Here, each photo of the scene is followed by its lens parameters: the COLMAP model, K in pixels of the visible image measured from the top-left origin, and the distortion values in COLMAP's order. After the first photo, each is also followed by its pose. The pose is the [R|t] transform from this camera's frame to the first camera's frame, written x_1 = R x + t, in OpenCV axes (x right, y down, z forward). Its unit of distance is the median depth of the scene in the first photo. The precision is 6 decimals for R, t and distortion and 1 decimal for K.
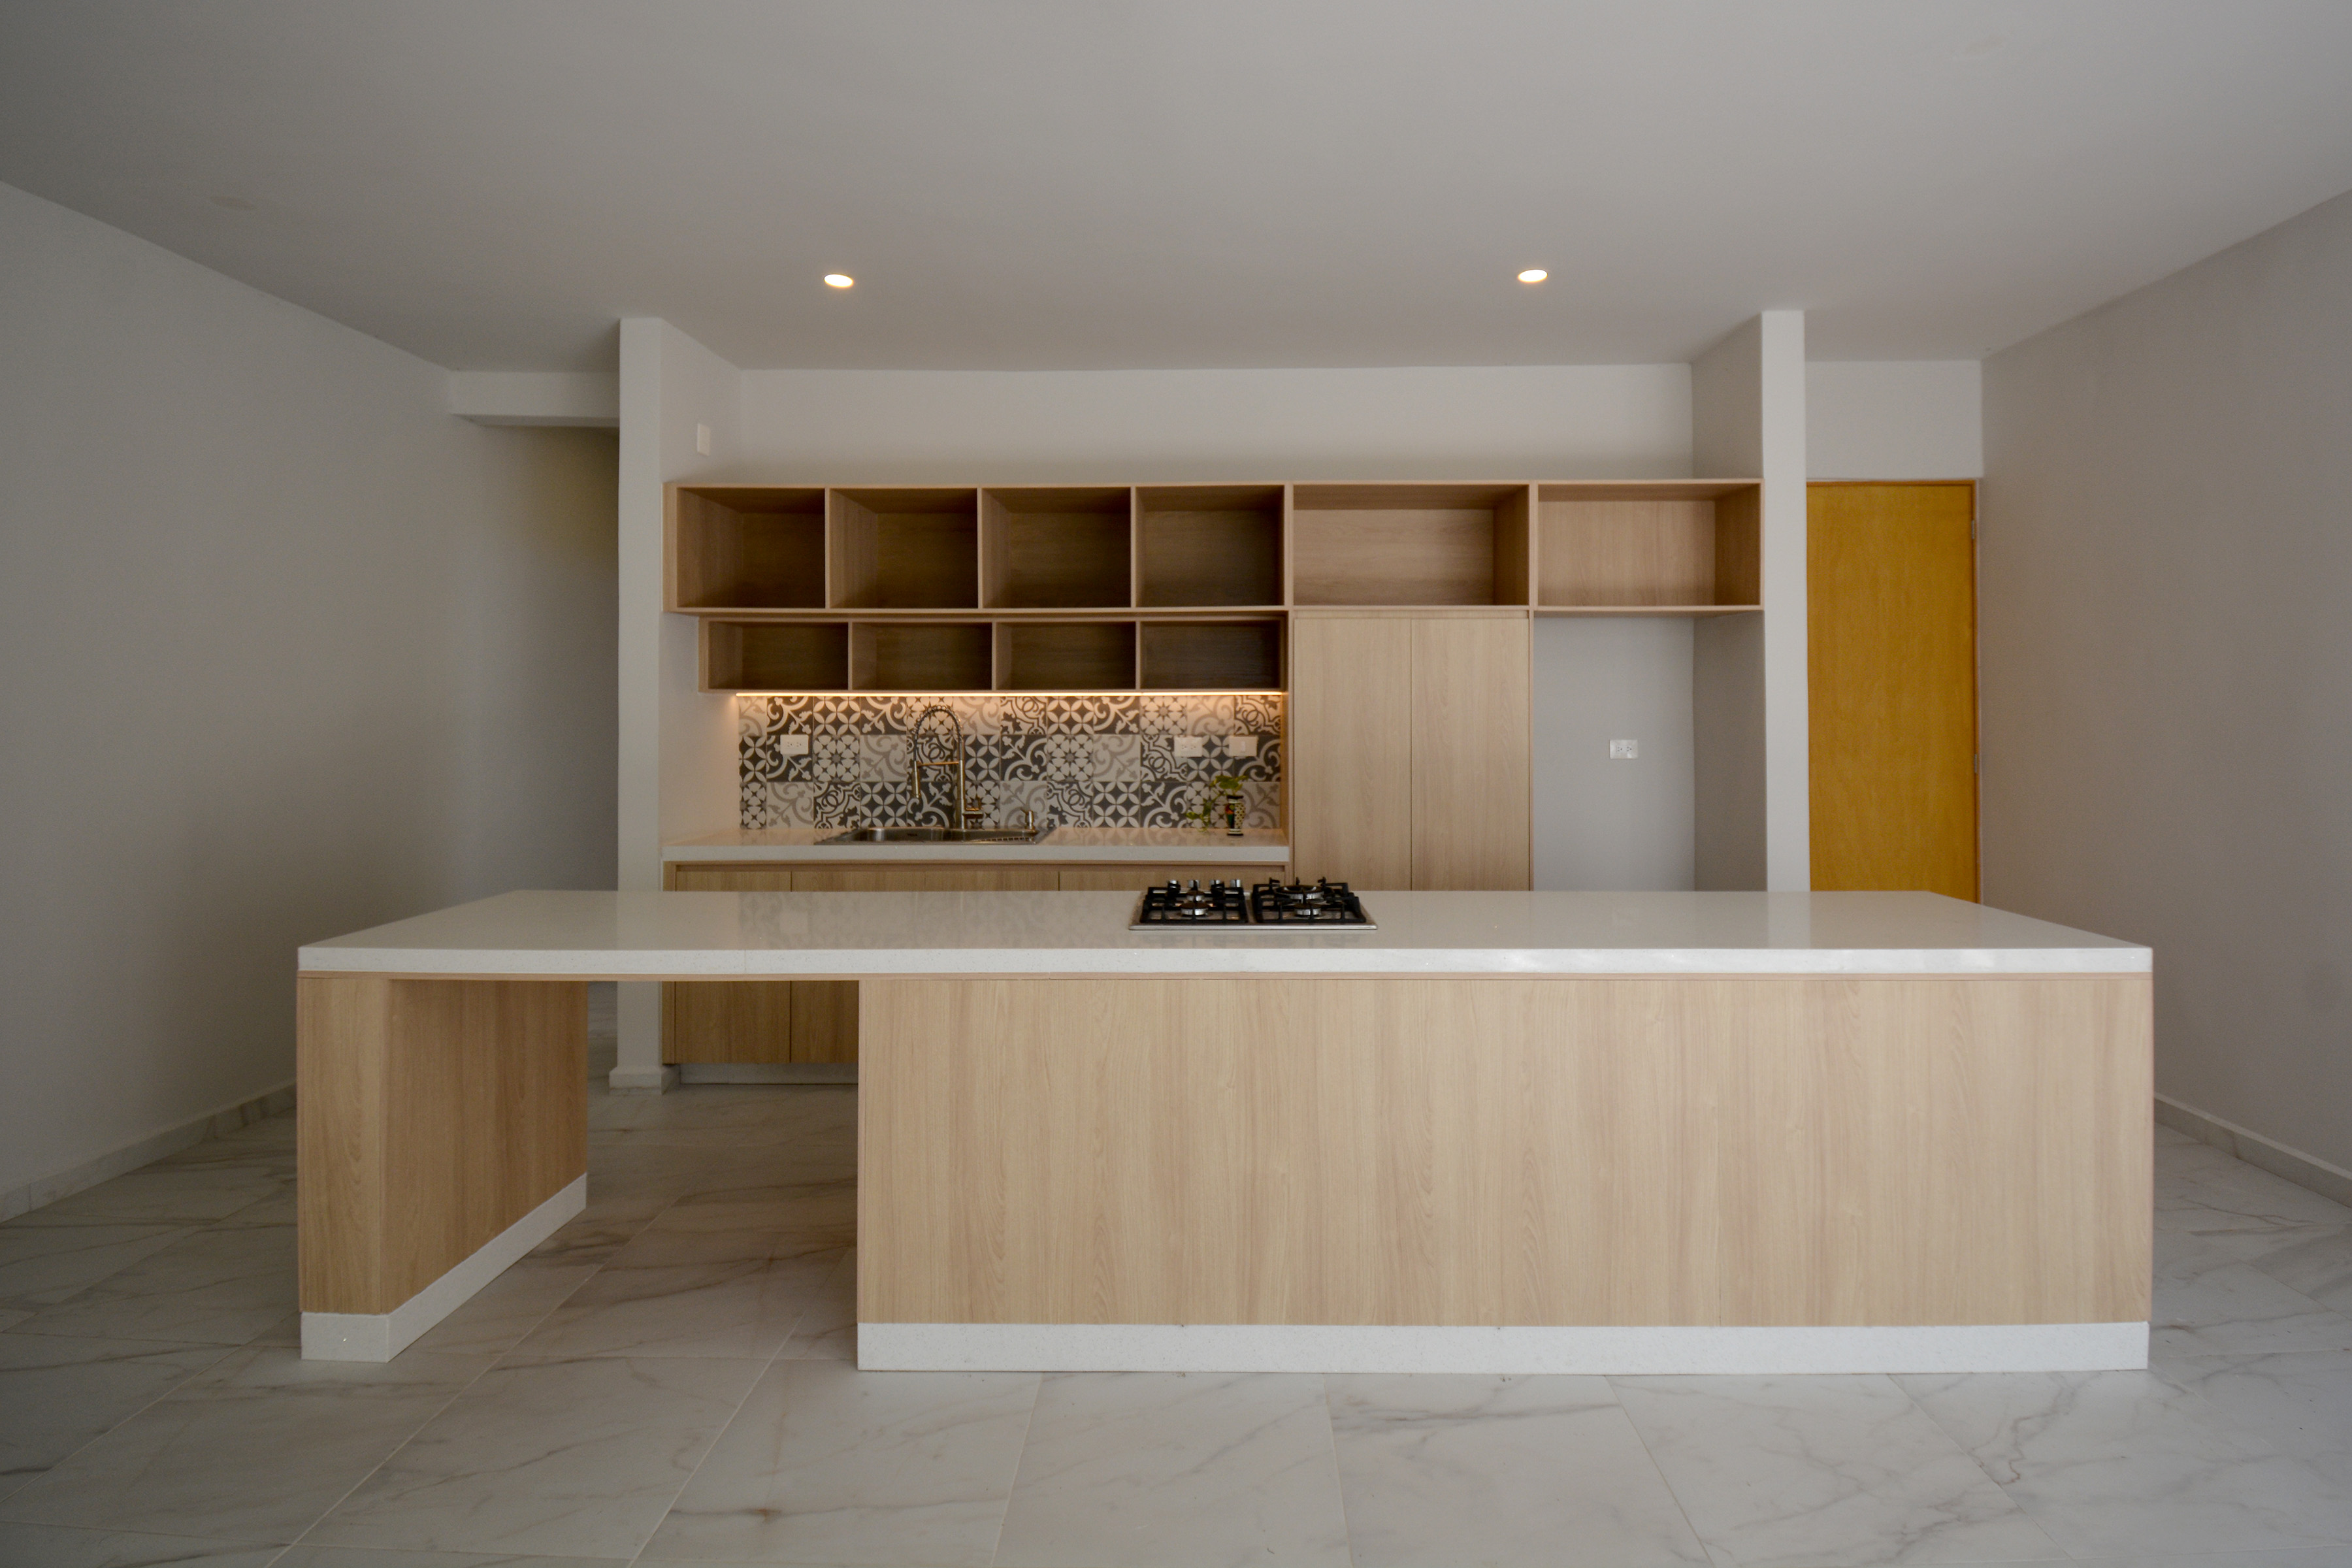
lens RADIAL K [[1094.1, 0, 1191.6], [0, 1094.1, 710.7], [0, 0, 1]] dist [0.003970, -0.009286]
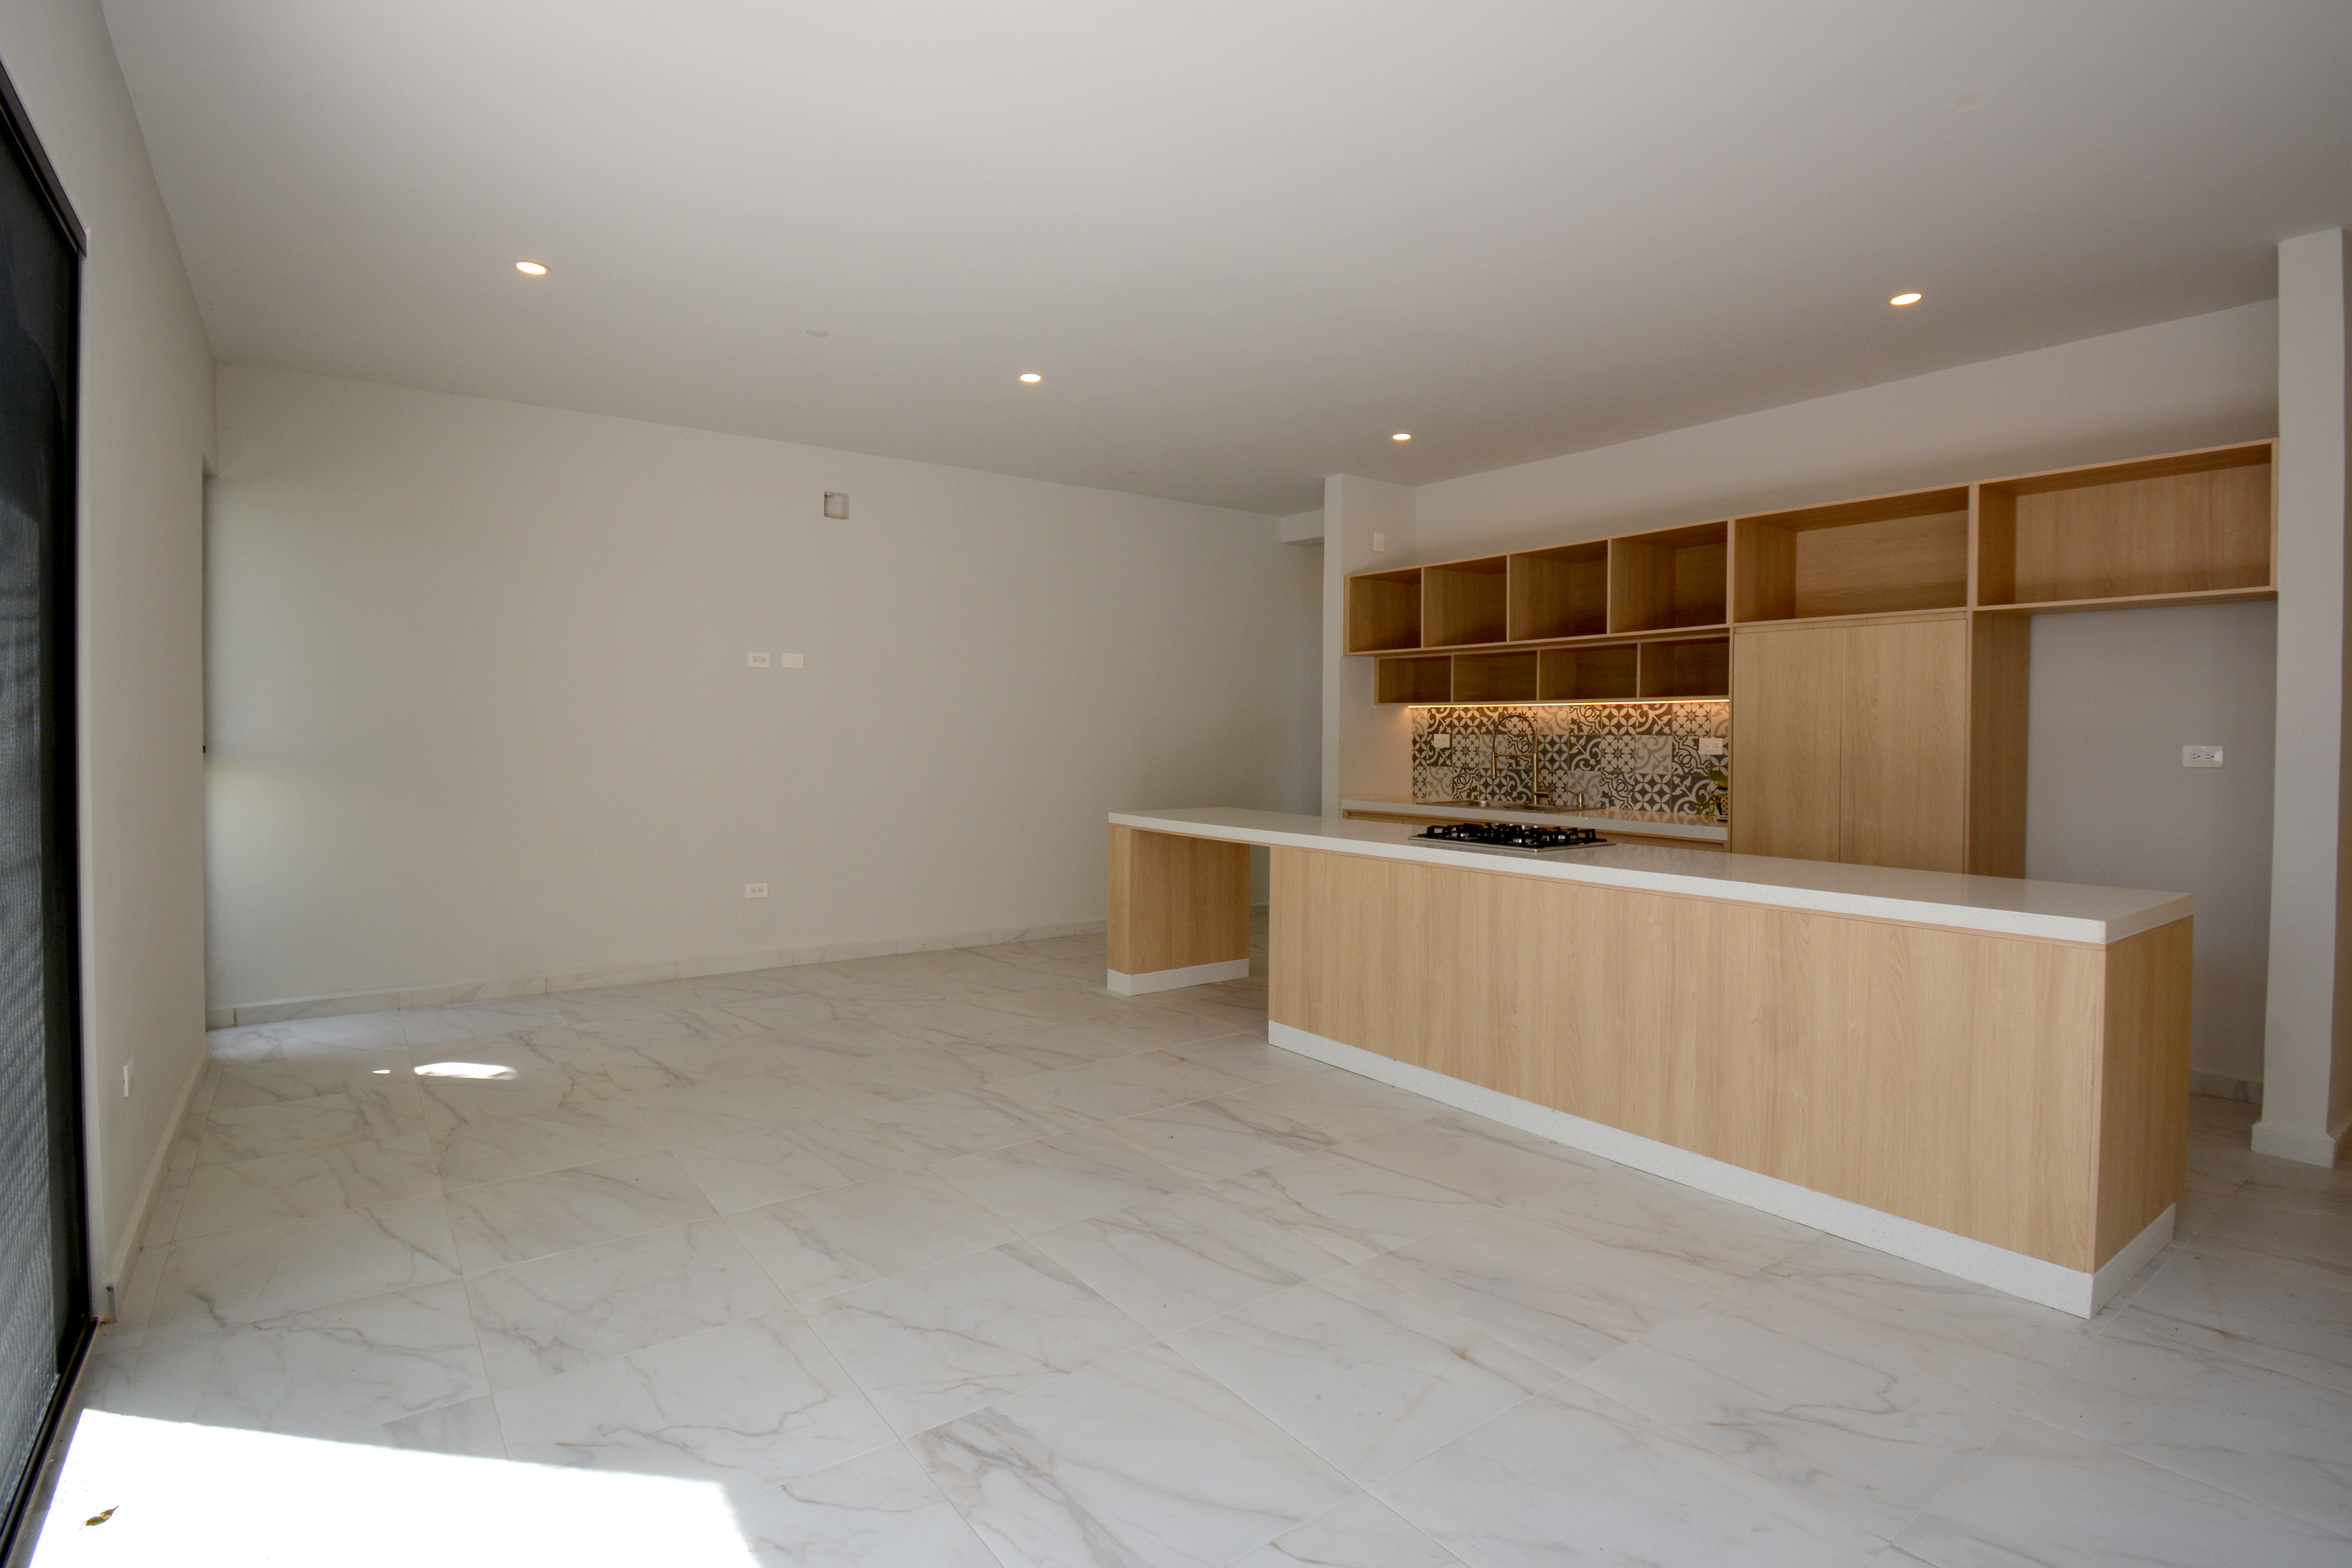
lens RADIAL K [[1094.1, 0, 1191.7], [0, 1094.1, 766.6], [0, 0, 1]] dist [0.003970, -0.009286]
pose [[0.624910, 0.029221, -0.780150, 0.564320], [-0.006104, 0.999452, 0.032545, 0.019857], [0.780673, -0.015575, 0.624746, -0.165904]]
